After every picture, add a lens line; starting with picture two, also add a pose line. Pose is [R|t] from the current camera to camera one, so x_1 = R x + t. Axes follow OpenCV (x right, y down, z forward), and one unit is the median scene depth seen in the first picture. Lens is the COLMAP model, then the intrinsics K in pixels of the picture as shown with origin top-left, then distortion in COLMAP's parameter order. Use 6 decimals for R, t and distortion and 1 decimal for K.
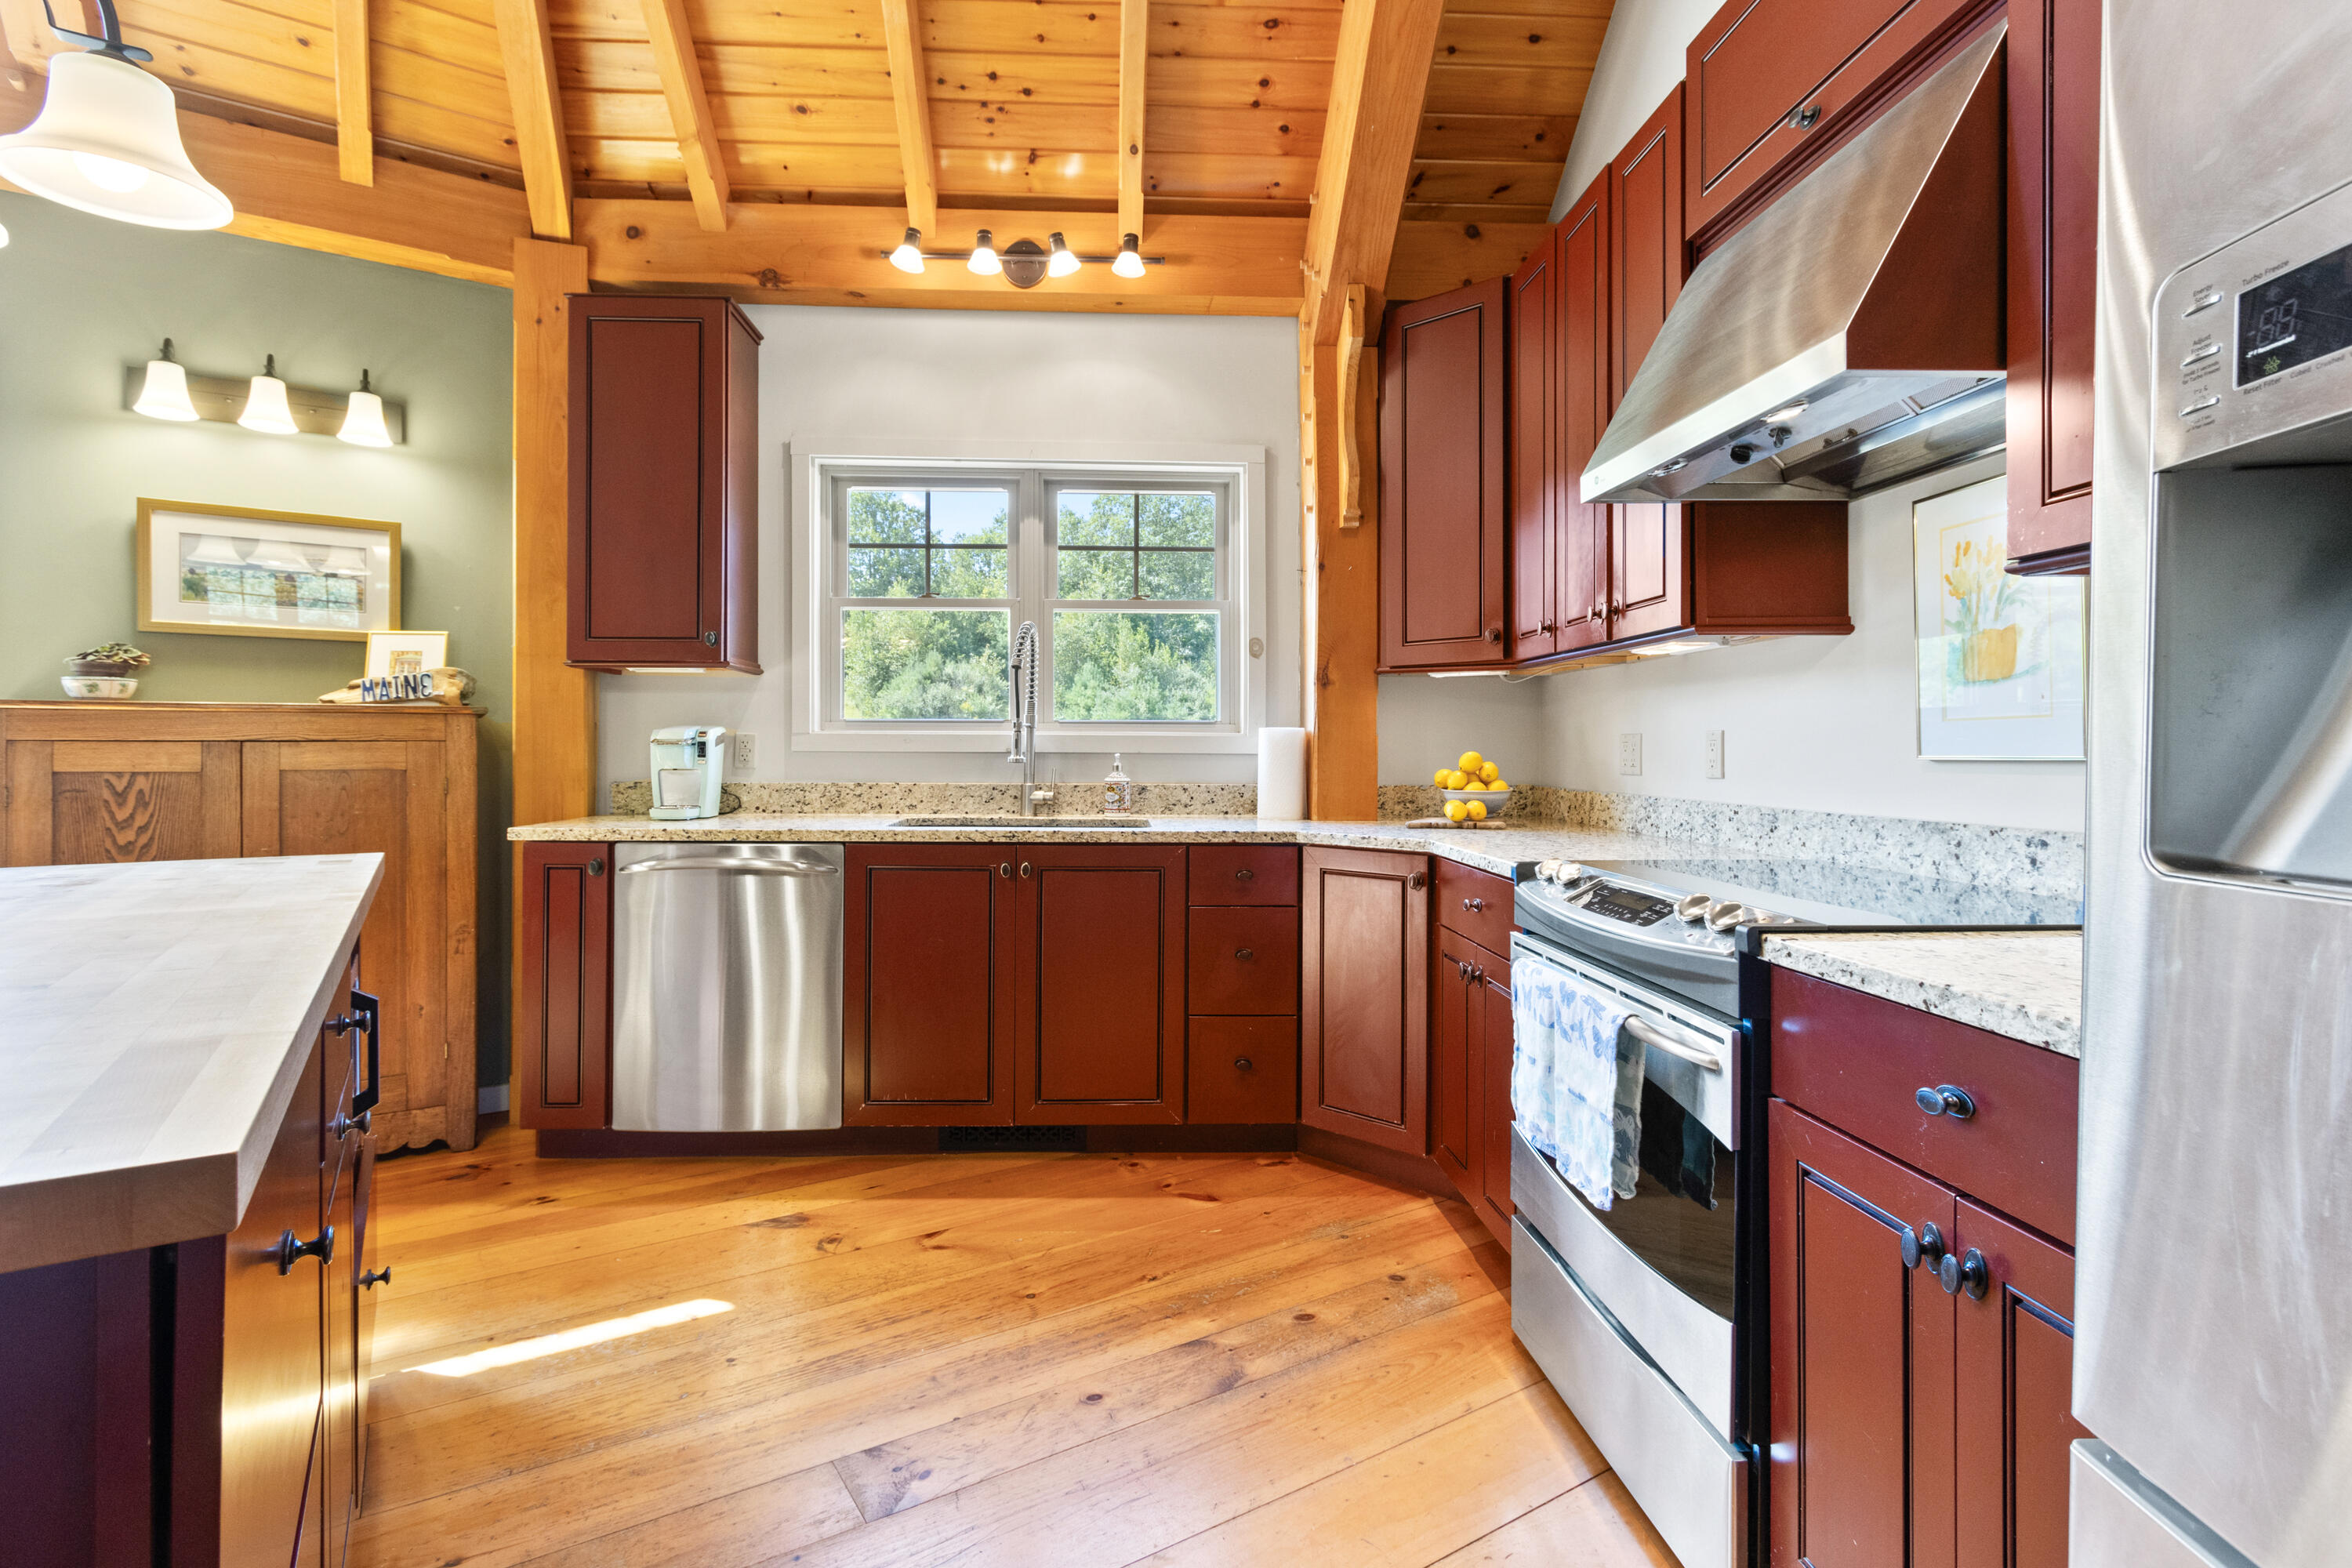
lens RADIAL K [[1137.8, 0, 1148.9], [0, 1137.8, 746.8], [0, 0, 1]] dist [0.008152, -0.000067]
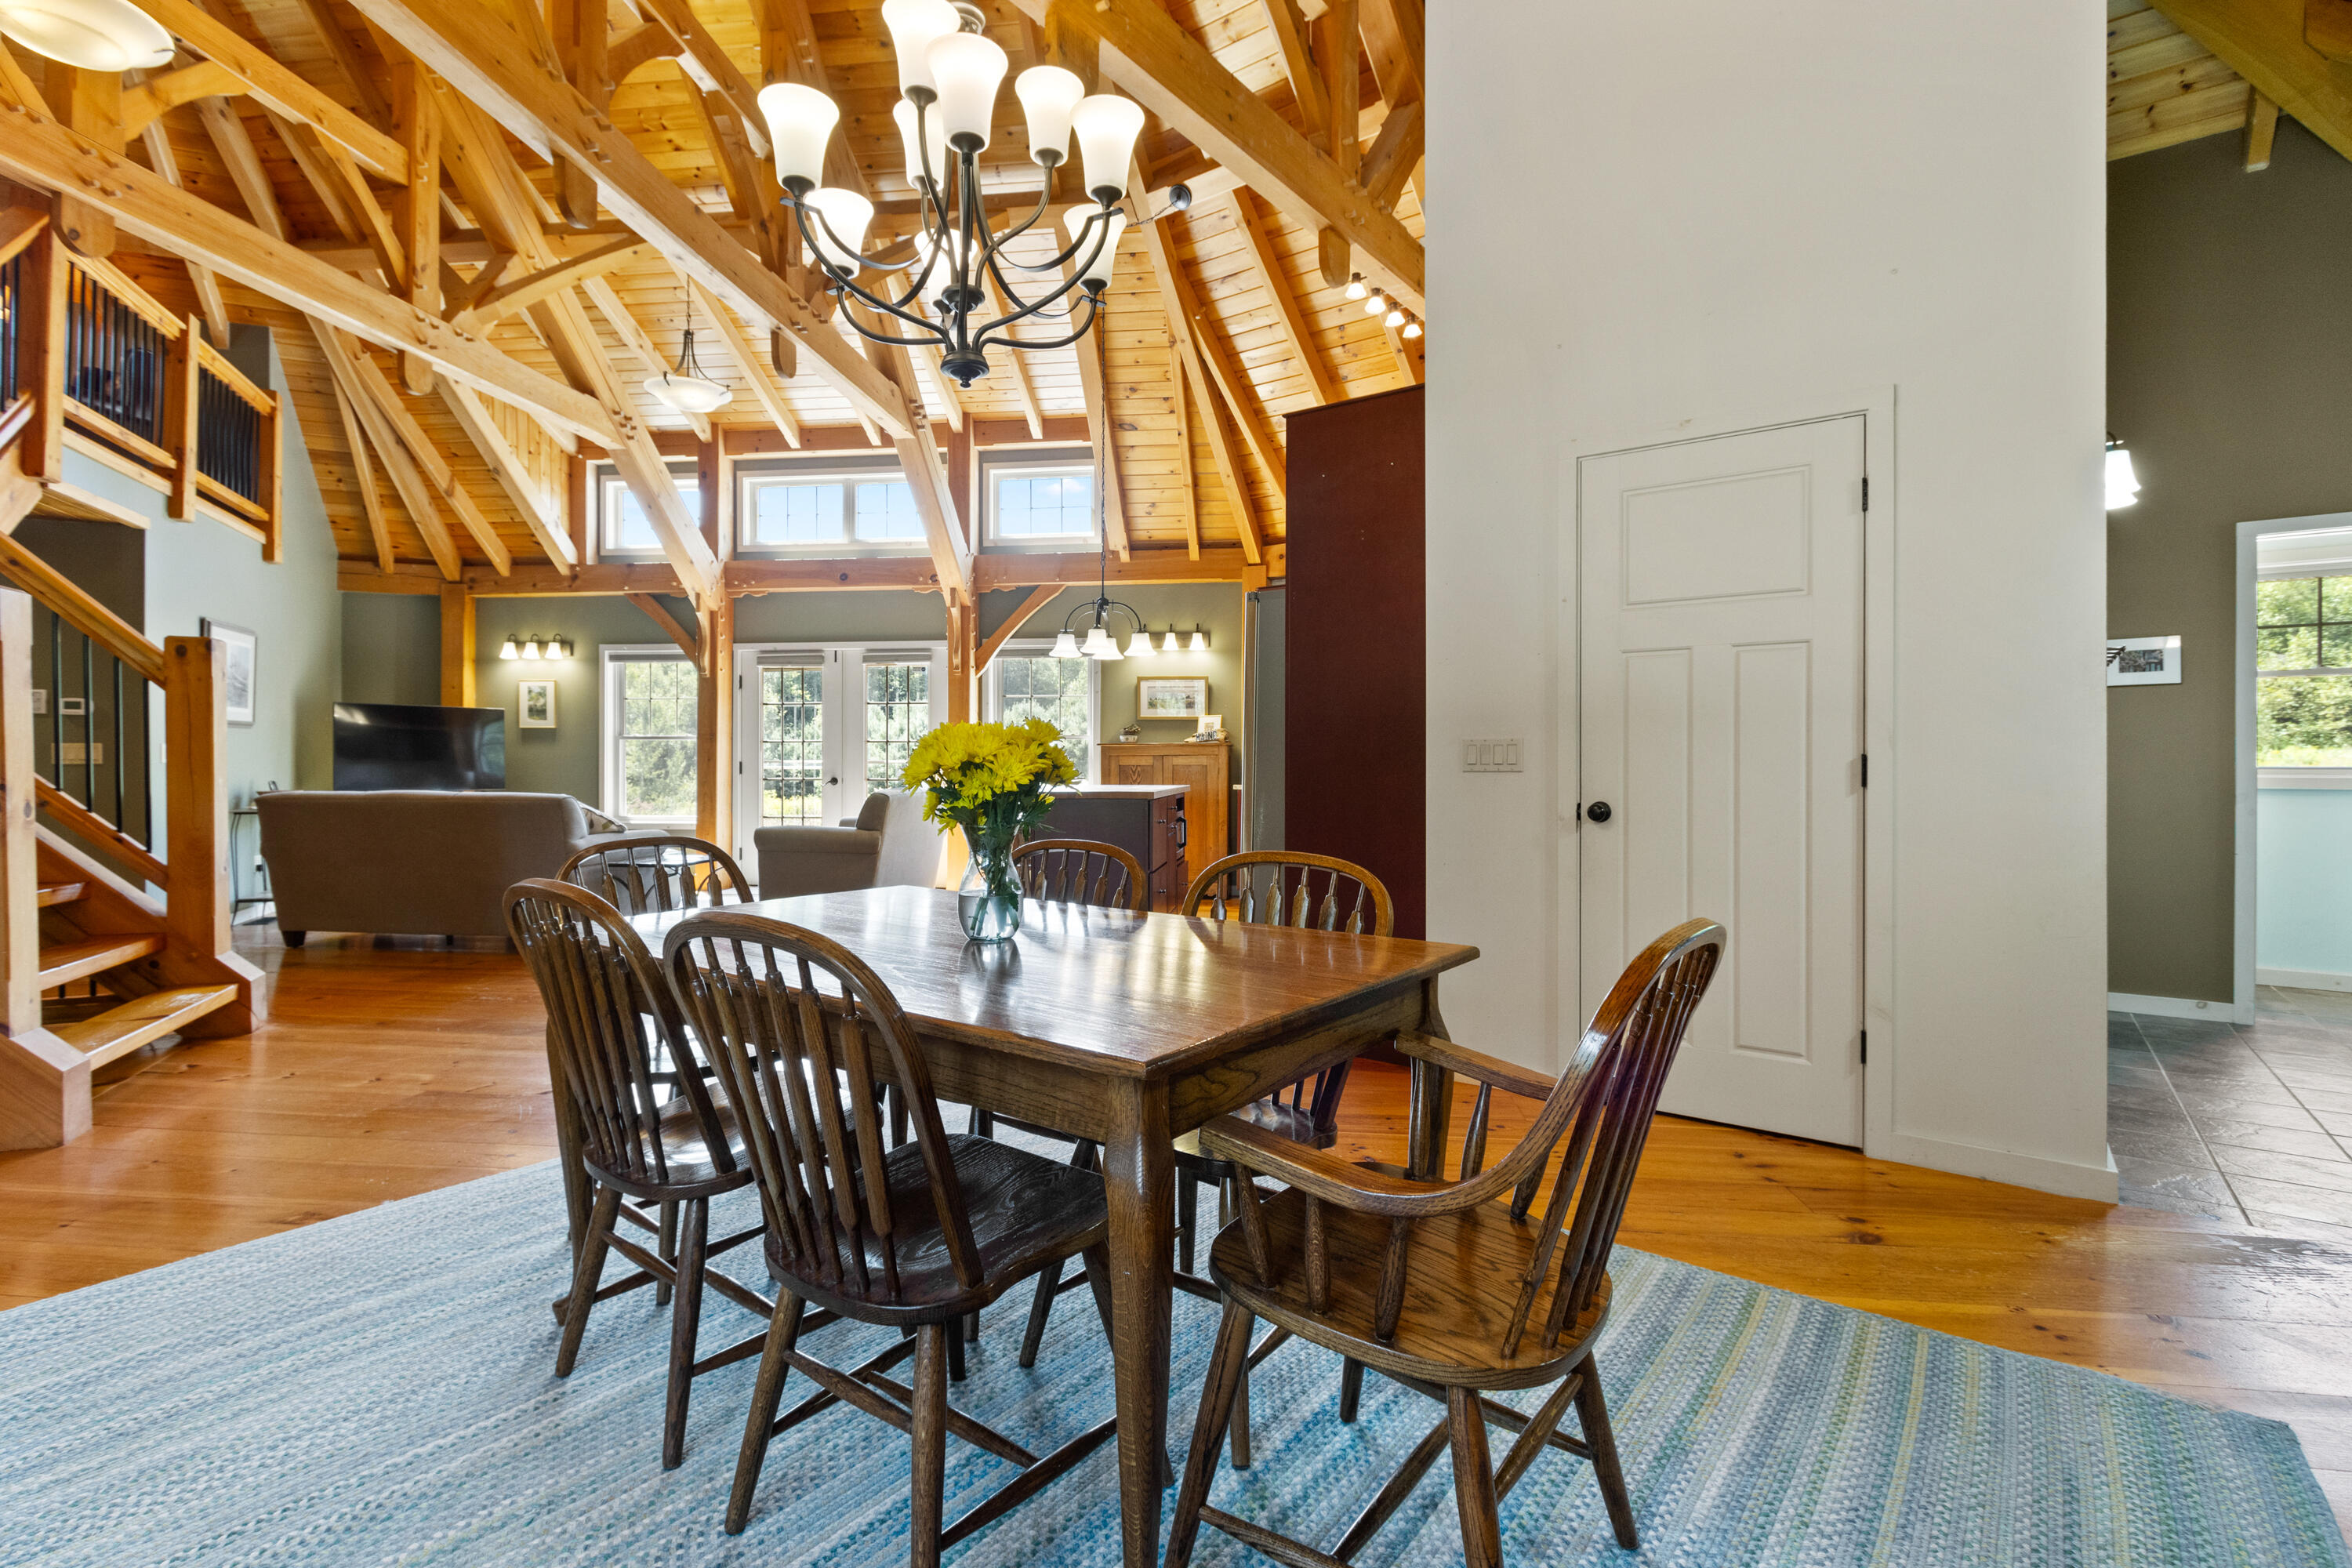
lens RADIAL K [[1097.8, 0, 1176.8], [0, 1097.8, 771.1], [0, 0, 1]] dist [-0.000304, -0.000194]
pose [[0.775755, 0.002652, -0.631029, 0.995568], [0.002700, 0.999968, 0.007523, 0.013645], [0.631029, -0.007540, 0.775723, -1.147462]]
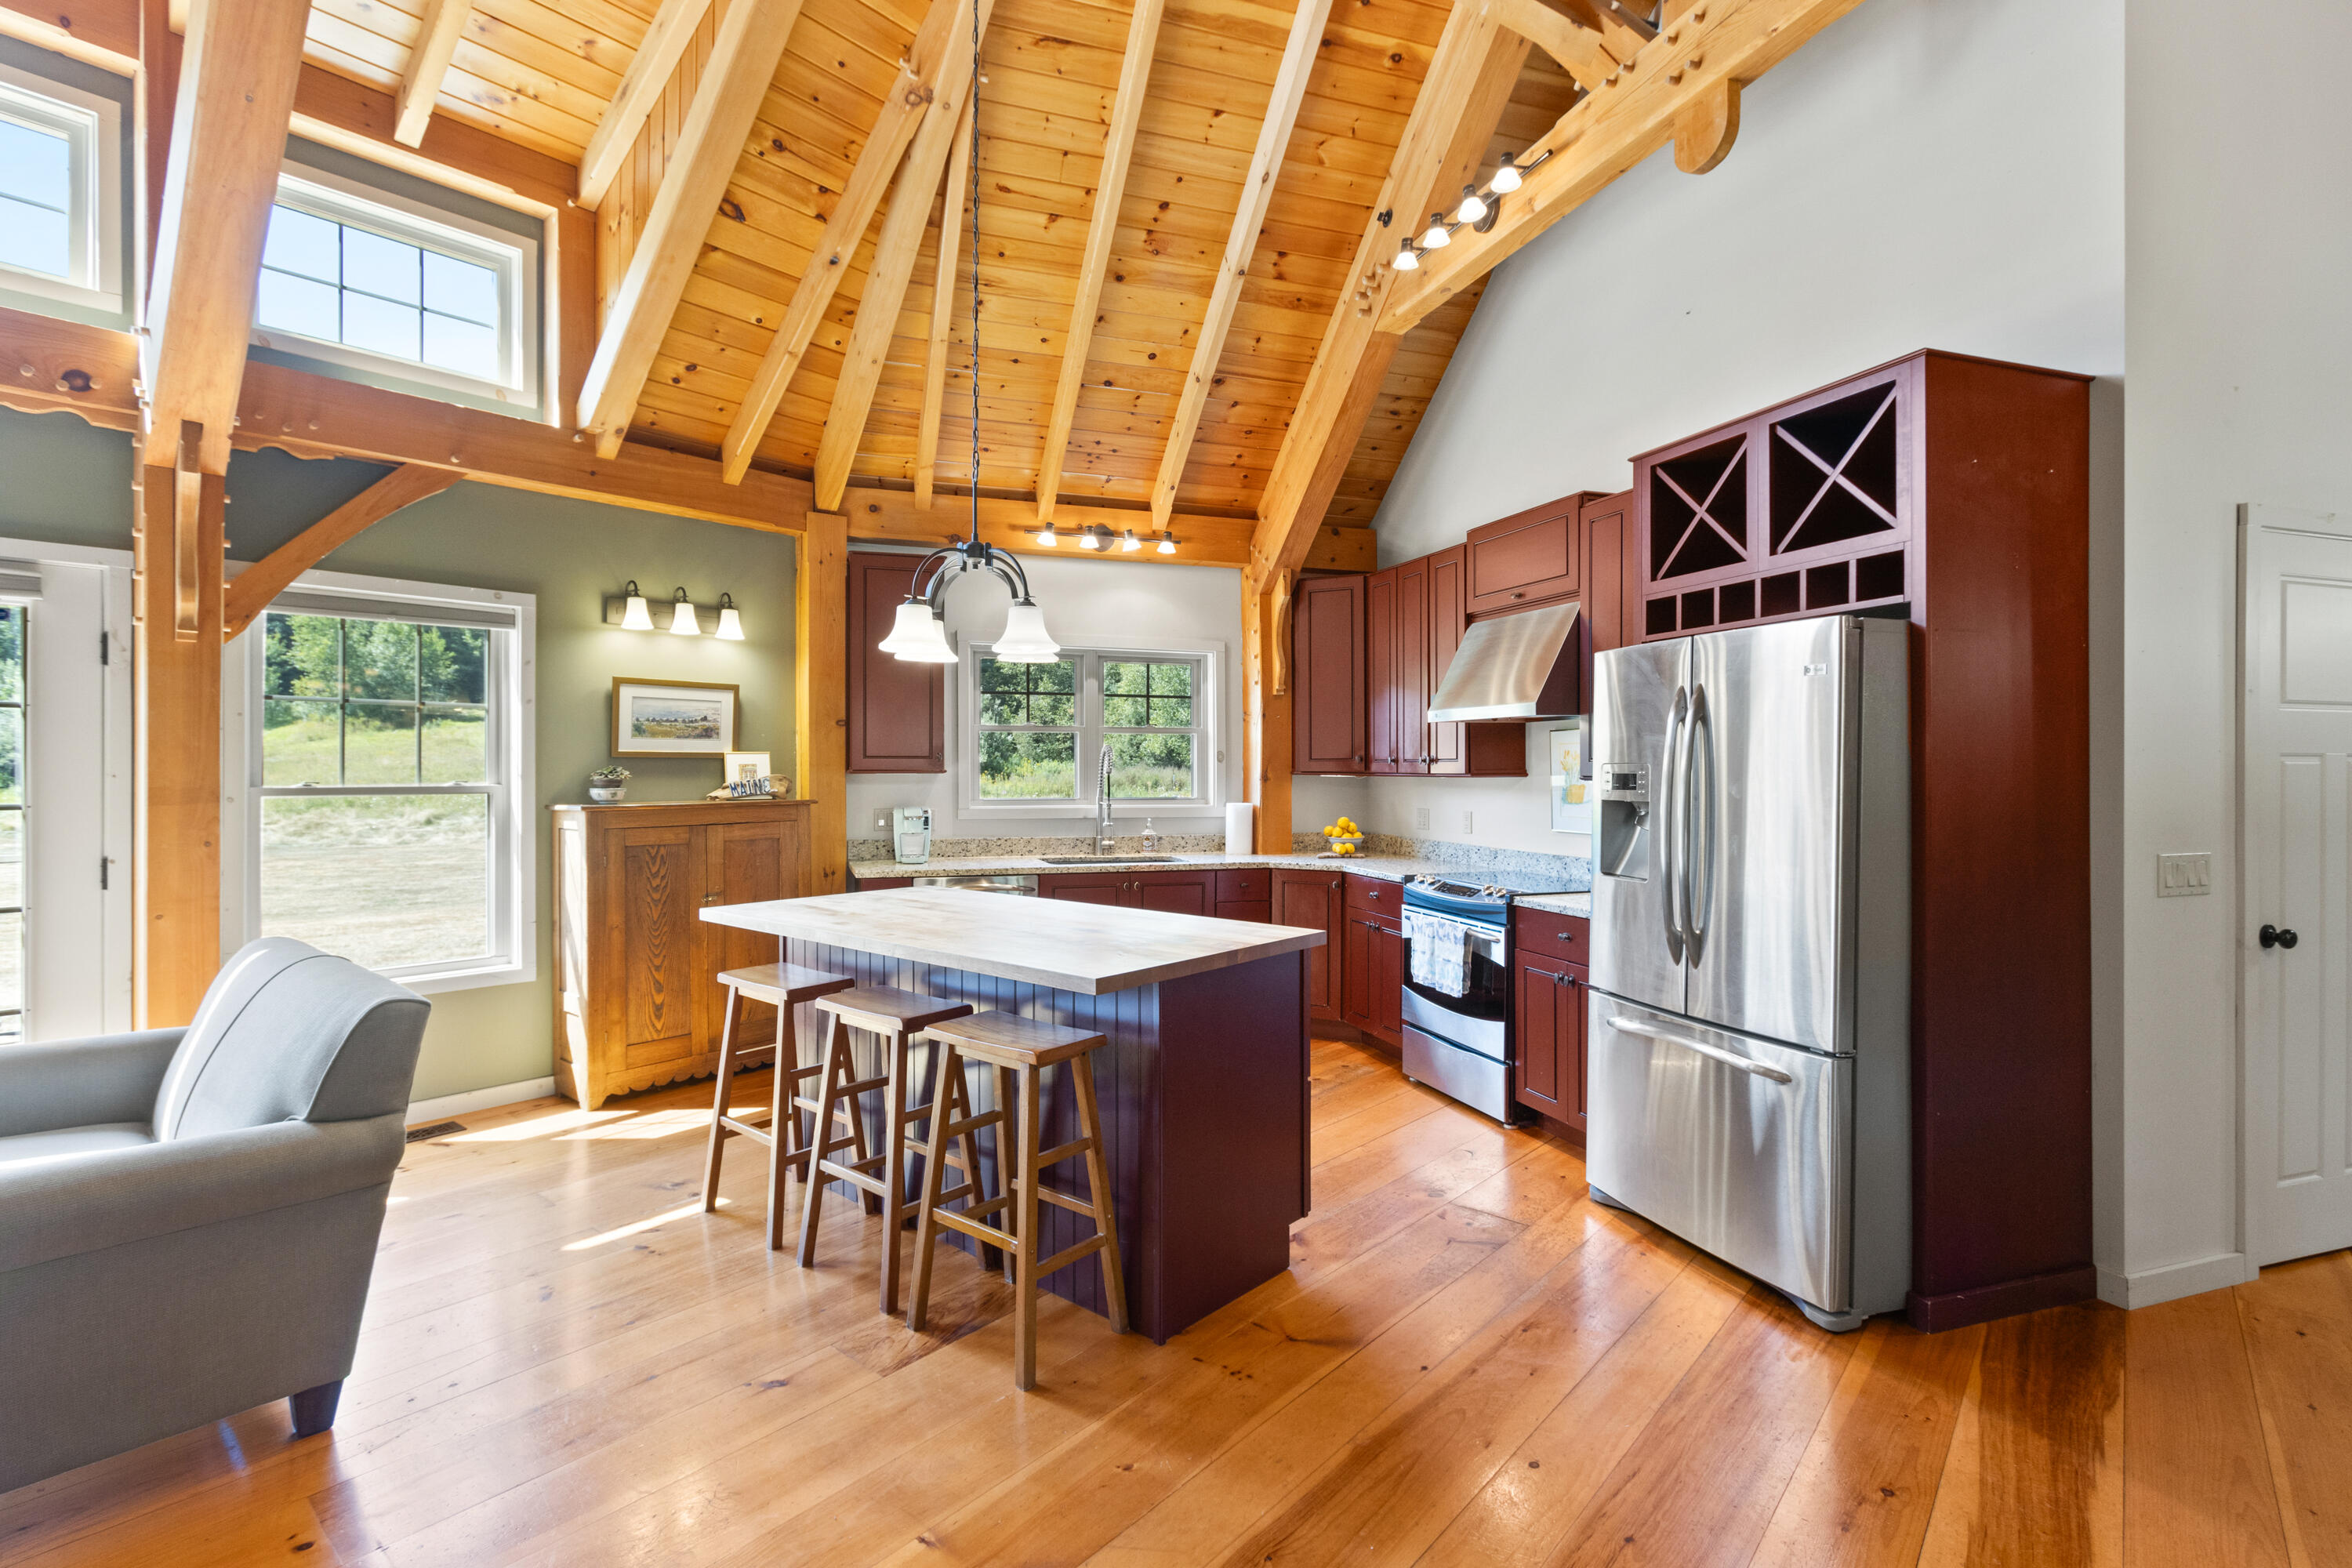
lens RADIAL K [[1097.8, 0, 1176.8], [0, 1097.8, 771.1], [0, 0, 1]] dist [-0.000304, -0.000194]
pose [[0.959696, -0.001233, 0.281036, -0.512438], [-0.000033, 0.999990, 0.004500, -0.082765], [-0.281039, -0.004328, 0.959687, -0.698765]]
